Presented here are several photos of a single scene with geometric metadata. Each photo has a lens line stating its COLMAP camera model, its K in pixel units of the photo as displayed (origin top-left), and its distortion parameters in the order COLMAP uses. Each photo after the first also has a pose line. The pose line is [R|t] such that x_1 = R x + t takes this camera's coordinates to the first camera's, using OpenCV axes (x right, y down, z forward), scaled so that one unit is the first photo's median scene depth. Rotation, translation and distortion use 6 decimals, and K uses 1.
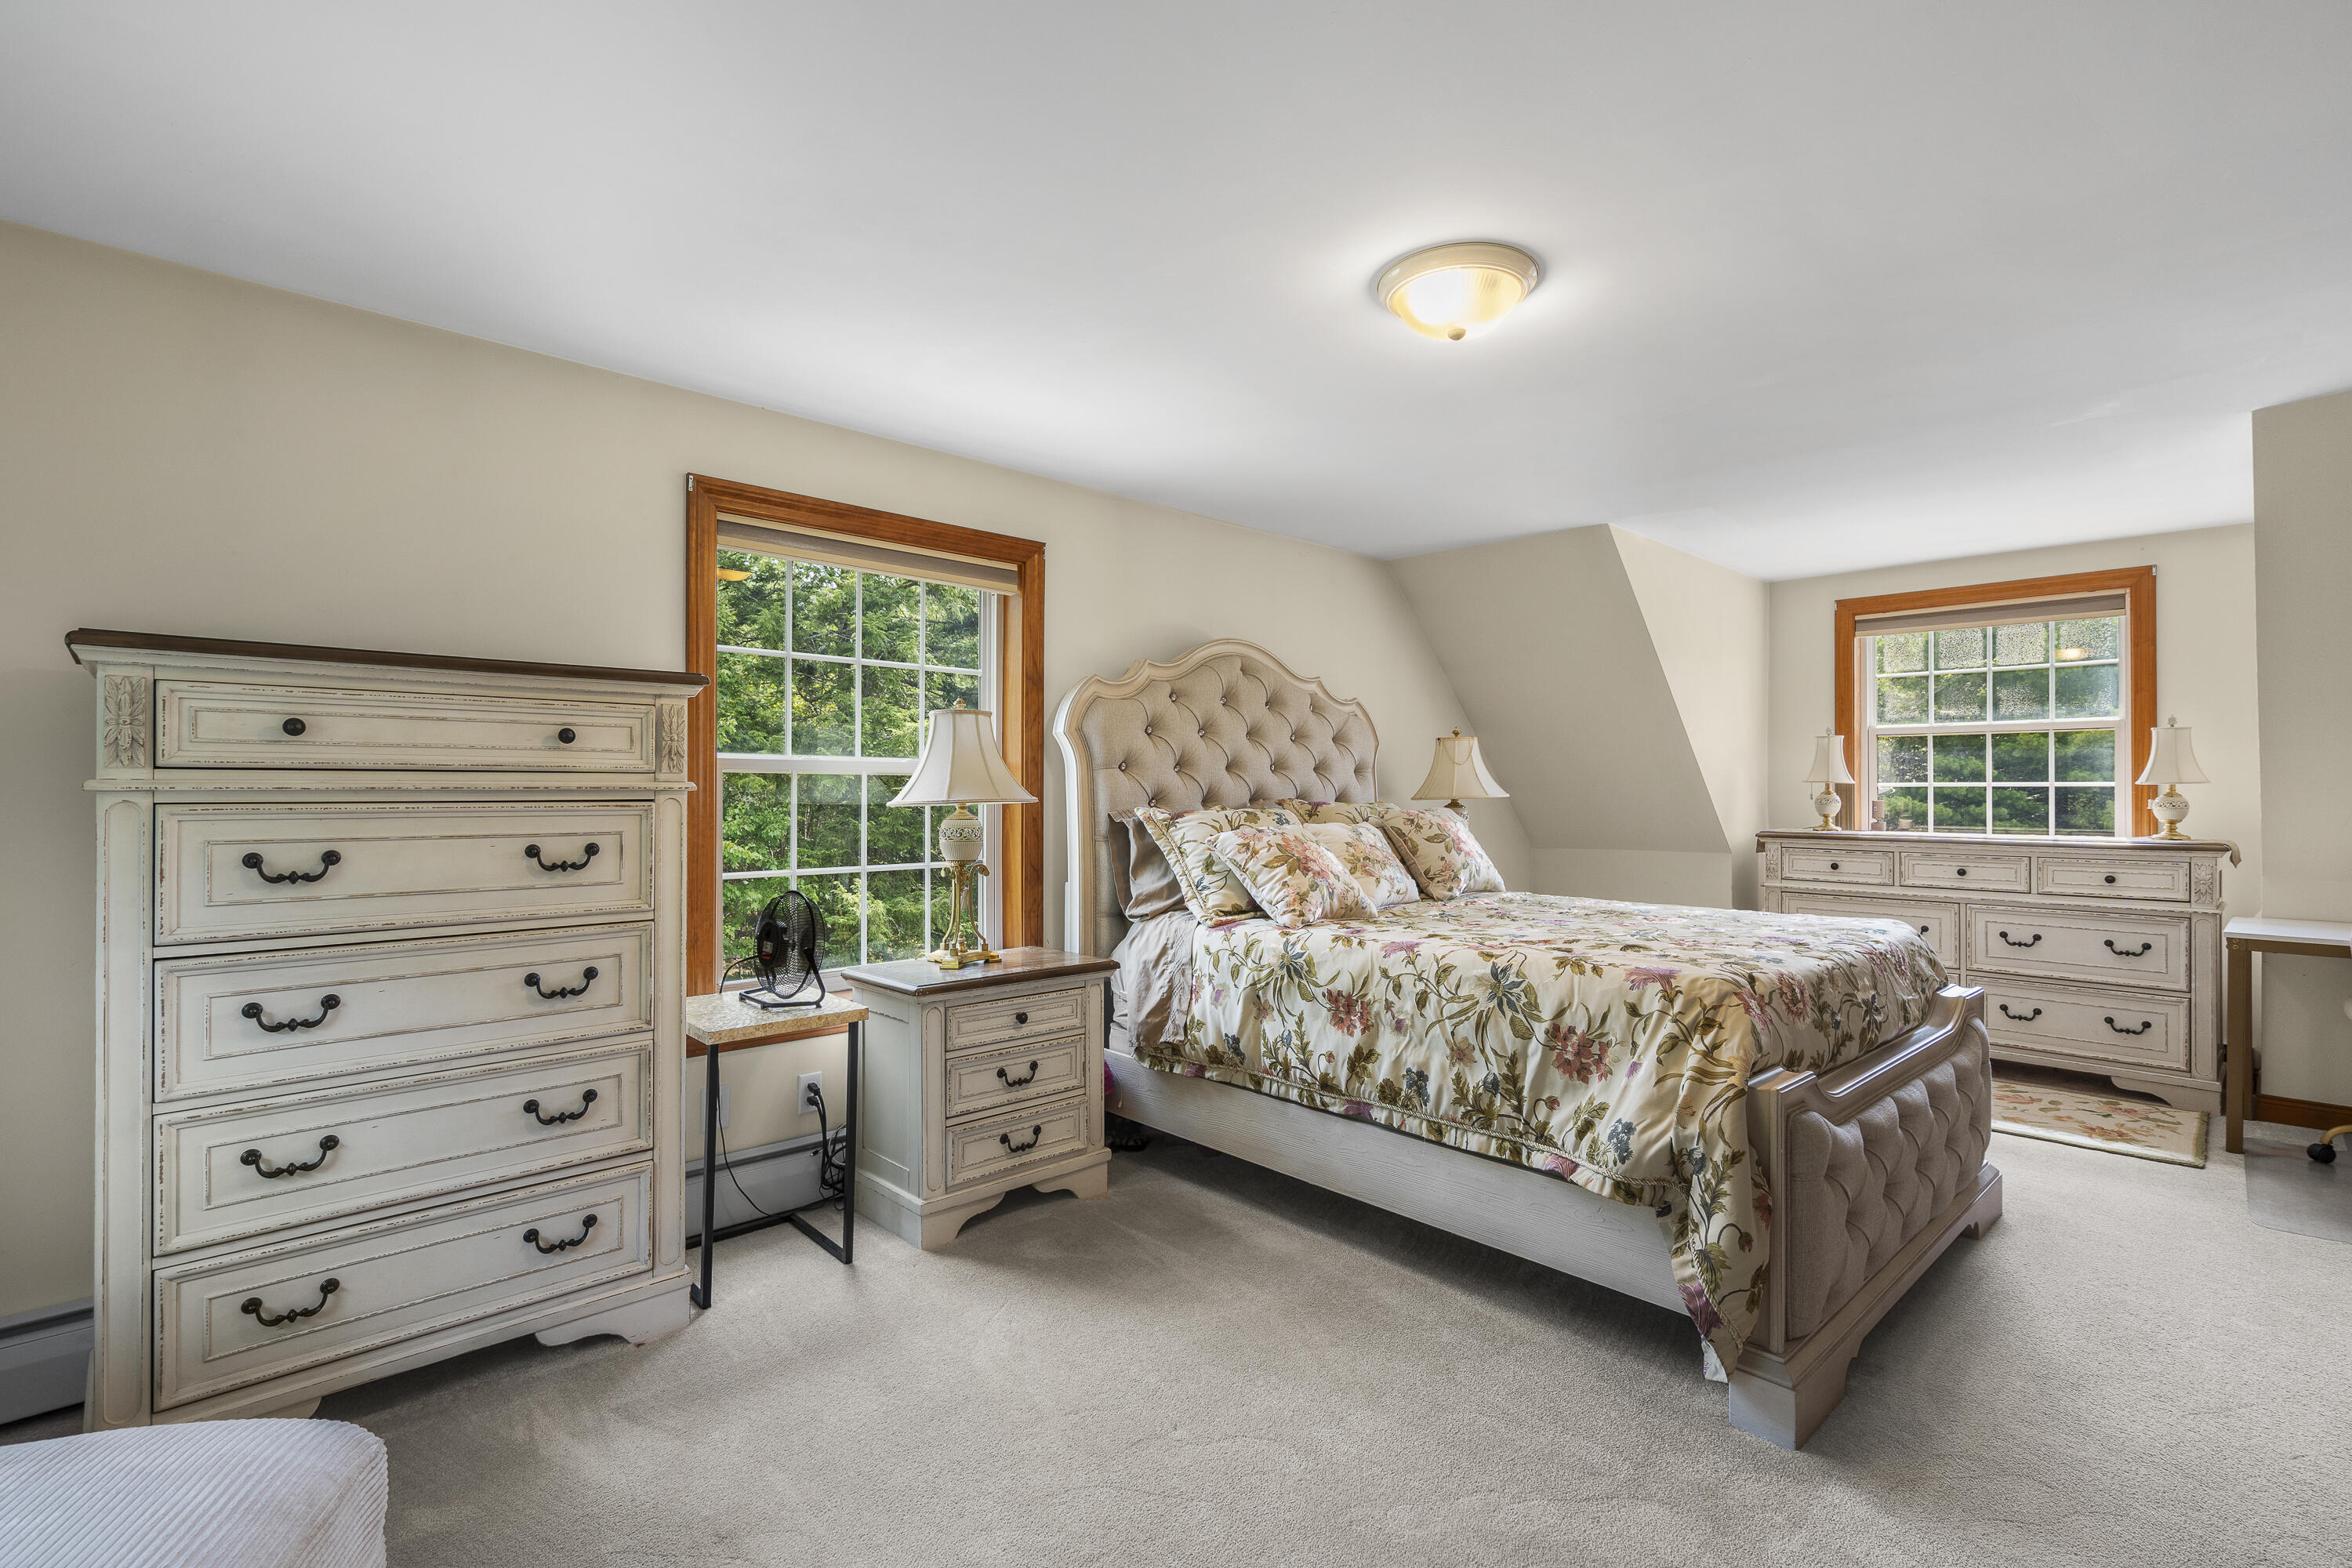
lens RADIAL K [[1083.4, 0, 1170.0], [0, 1083.4, 784.8], [0, 0, 1]] dist [-0.001770, -0.001359]
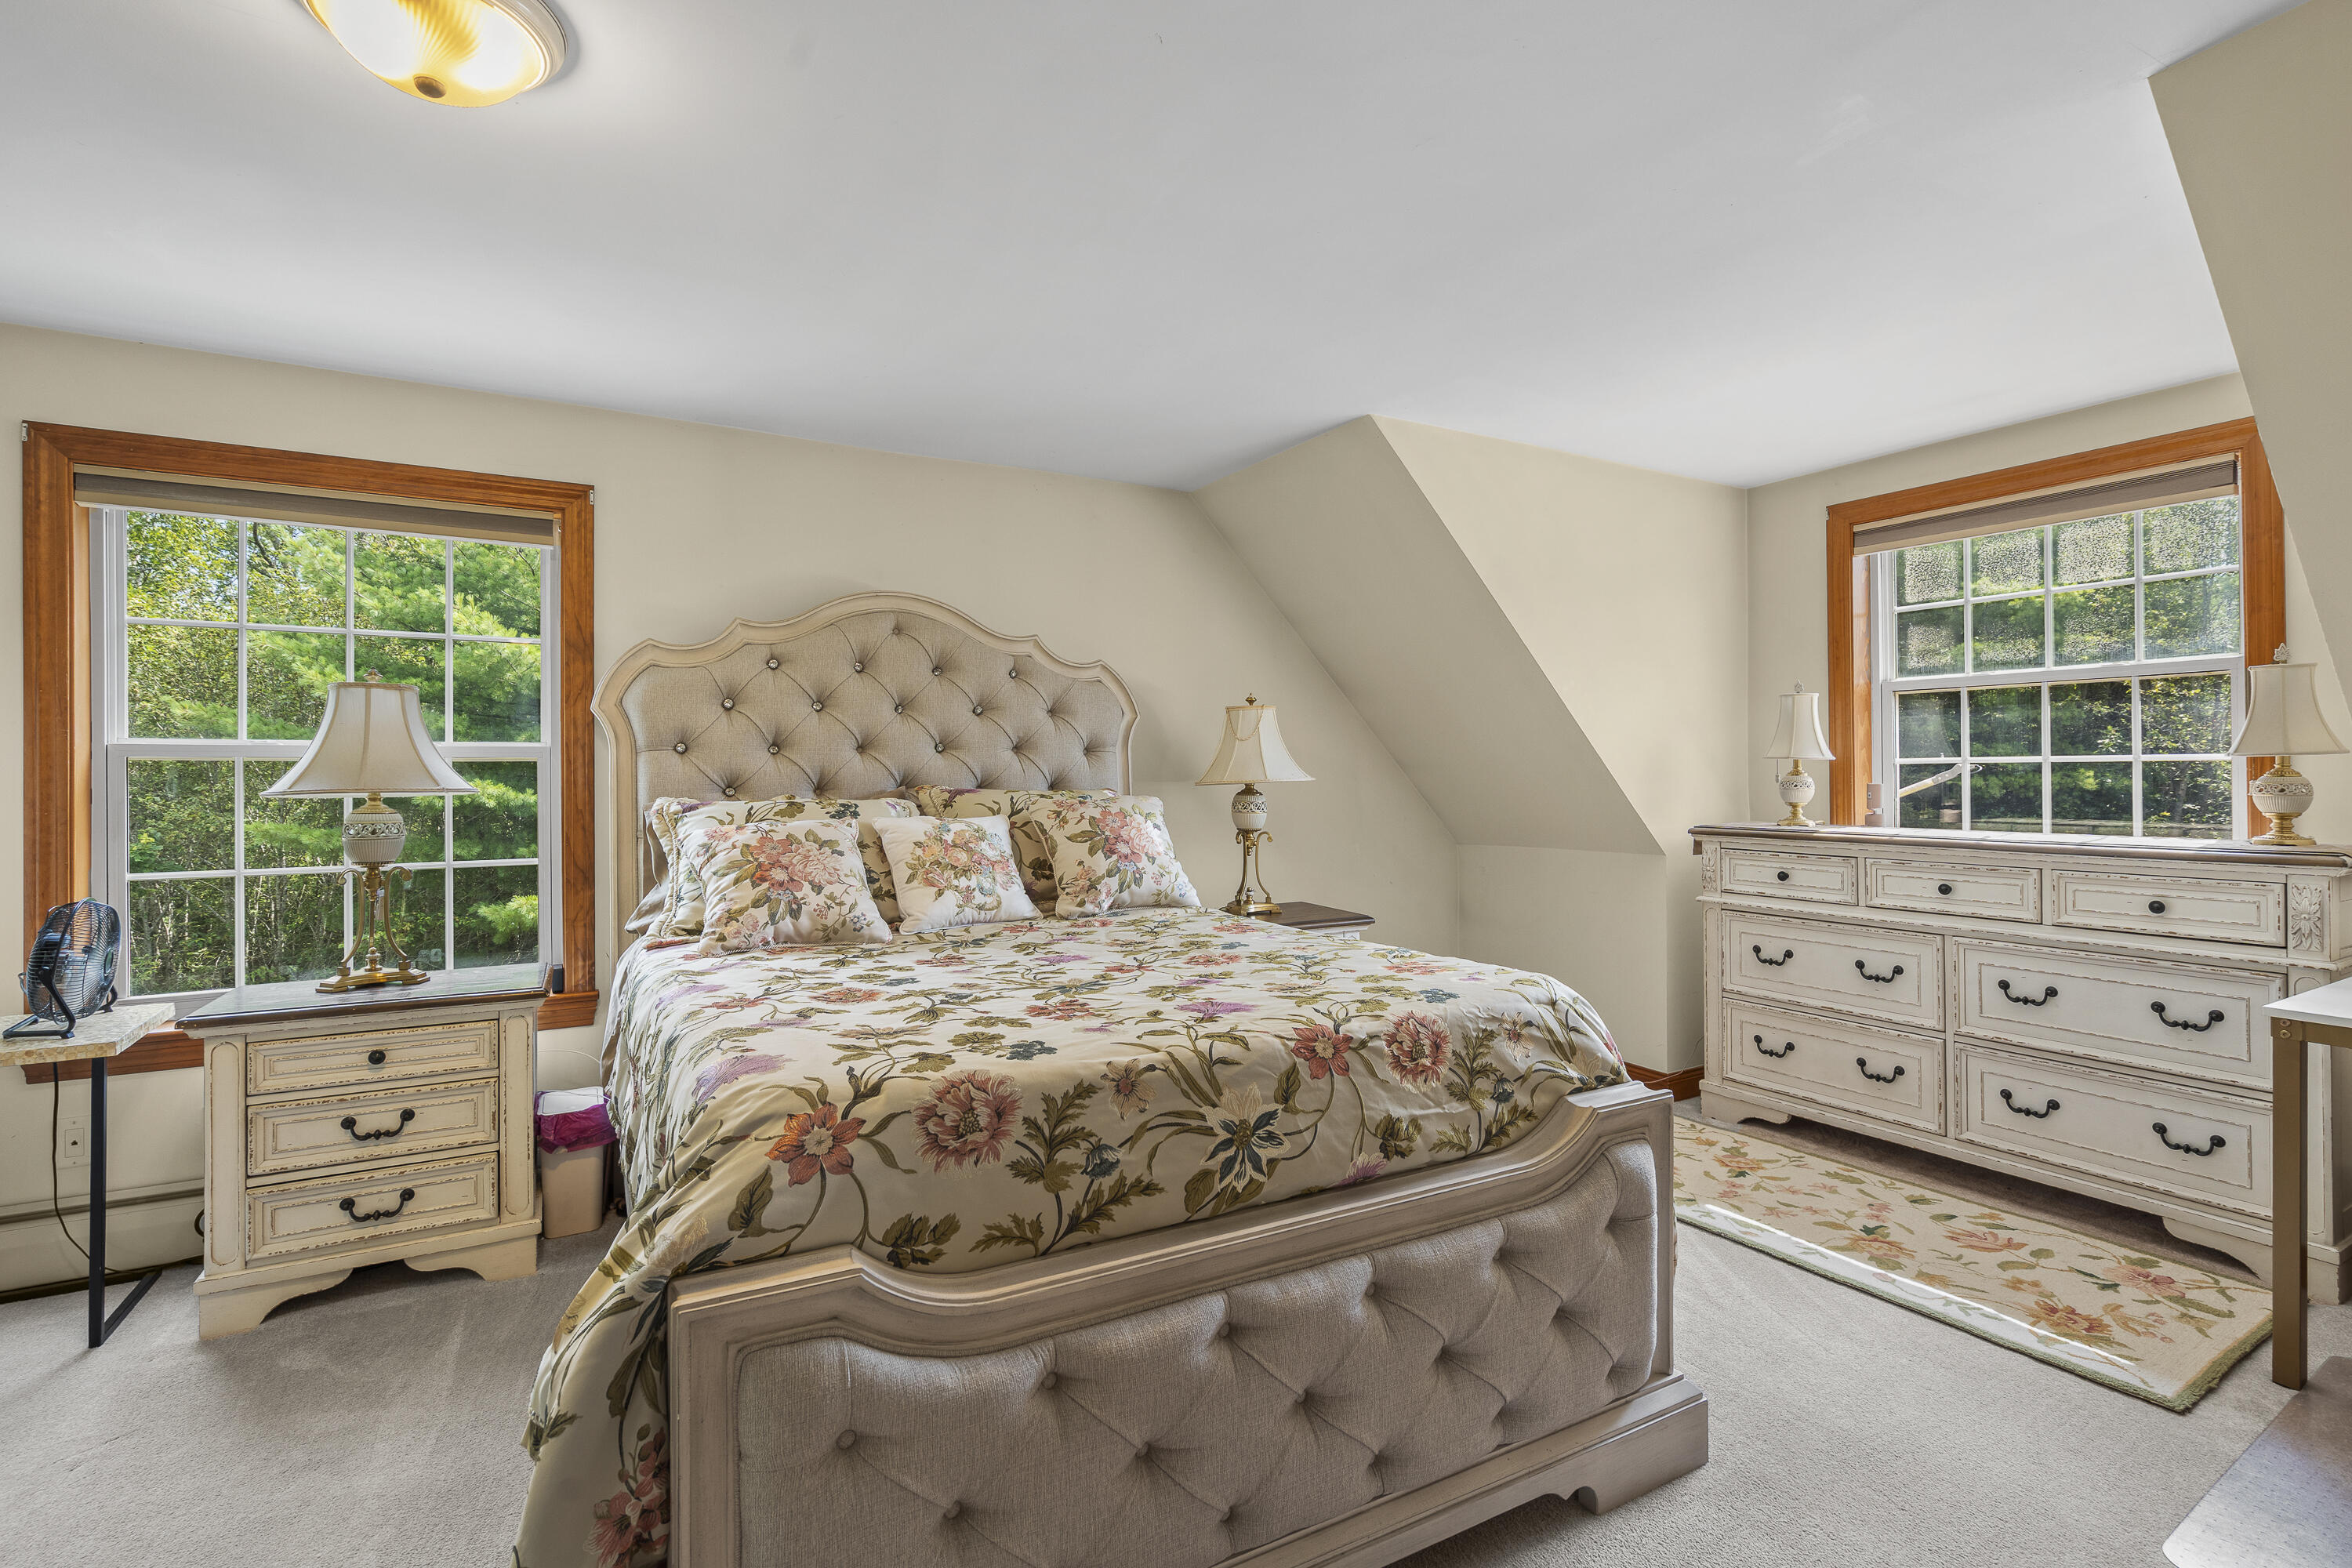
lens RADIAL K [[1083.4, 0, 1173.4], [0, 1083.4, 767.7], [0, 0, 1]] dist [-0.001770, -0.001359]
pose [[0.972406, -0.007449, -0.233177, 0.456347], [0.007551, 0.999971, -0.000458, 0.001553], [0.233174, -0.001316, 0.972434, 0.247722]]
